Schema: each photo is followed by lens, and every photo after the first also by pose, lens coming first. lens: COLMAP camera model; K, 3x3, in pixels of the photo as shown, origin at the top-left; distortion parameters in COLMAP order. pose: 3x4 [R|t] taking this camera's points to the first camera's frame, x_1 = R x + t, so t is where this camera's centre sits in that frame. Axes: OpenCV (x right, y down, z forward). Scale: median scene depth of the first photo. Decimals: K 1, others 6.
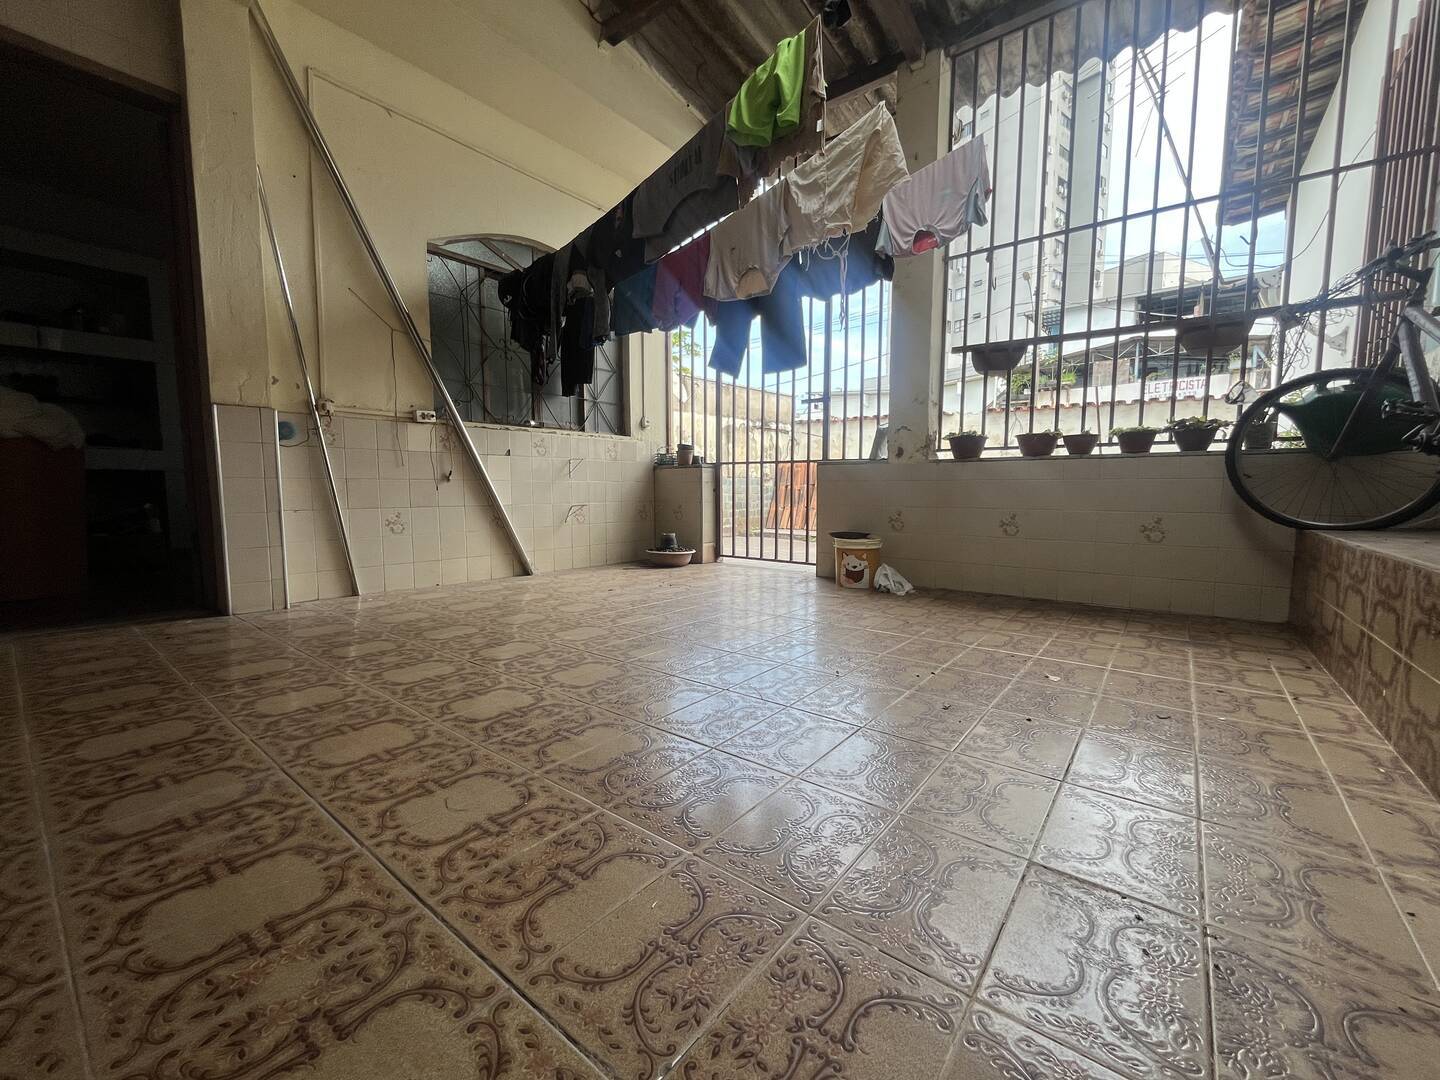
lens RADIAL K [[584.8, 0, 719.5], [0, 584.8, 542.1], [0, 0, 1]] dist [-0.002772, 0.000464]
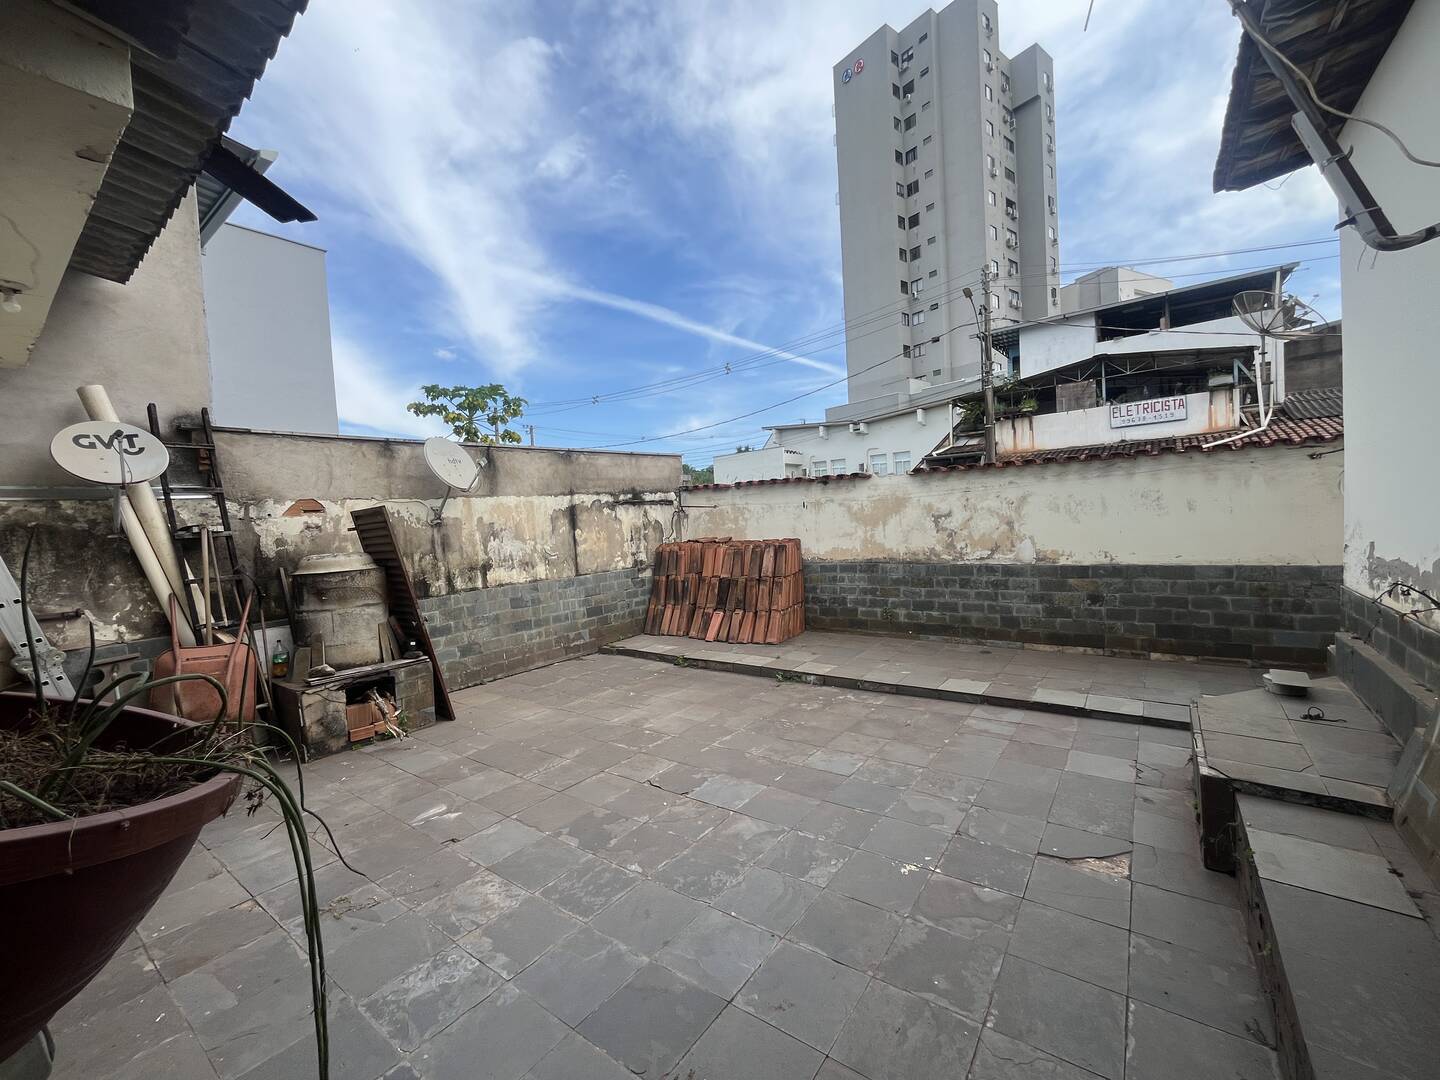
lens RADIAL K [[584.8, 0, 720.6], [0, 584.8, 539.4], [0, 0, 1]] dist [-0.002772, 0.000464]
pose [[0.997975, -0.057773, 0.026602, 0.100615], [0.059153, 0.996765, -0.054411, -0.059243], [-0.023373, 0.055874, 0.998164, 0.146728]]
